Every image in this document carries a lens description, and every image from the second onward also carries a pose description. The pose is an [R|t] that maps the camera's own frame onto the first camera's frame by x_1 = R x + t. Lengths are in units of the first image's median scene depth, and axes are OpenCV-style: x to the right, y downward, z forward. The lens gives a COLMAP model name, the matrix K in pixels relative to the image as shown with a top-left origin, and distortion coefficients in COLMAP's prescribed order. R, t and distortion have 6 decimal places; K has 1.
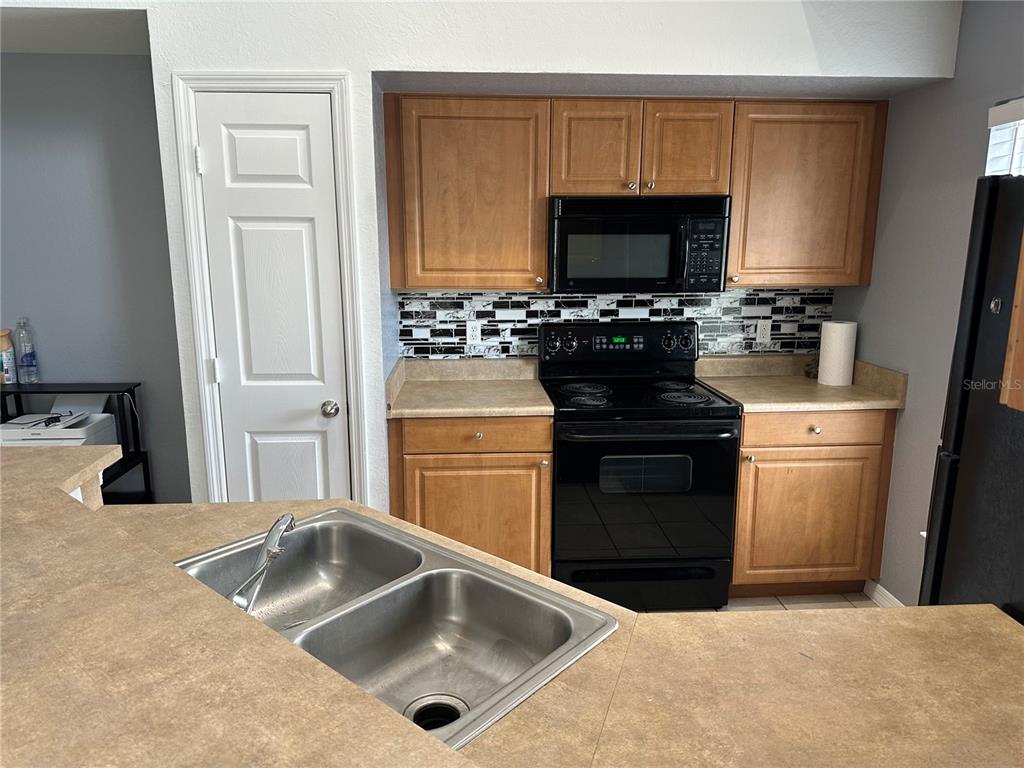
lens RADIAL K [[723.9, 0, 510.0], [0, 723.9, 404.3], [0, 0, 1]] dist [0.030183, -0.049752]
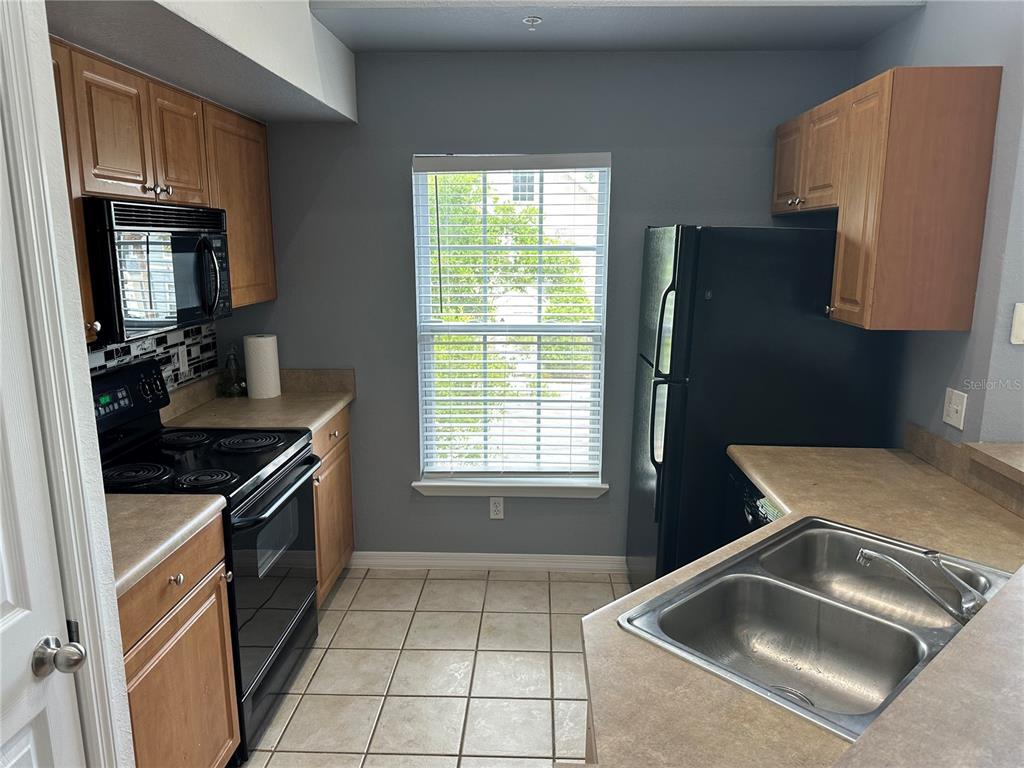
lens RADIAL K [[723.9, 0, 518.9], [0, 723.9, 392.7], [0, 0, 1]] dist [0.030183, -0.049752]
pose [[0.082729, -0.199265, 0.976447, -0.495466], [0.217011, 0.959896, 0.177501, -0.130343], [-0.972657, 0.197215, 0.122654, 0.505644]]
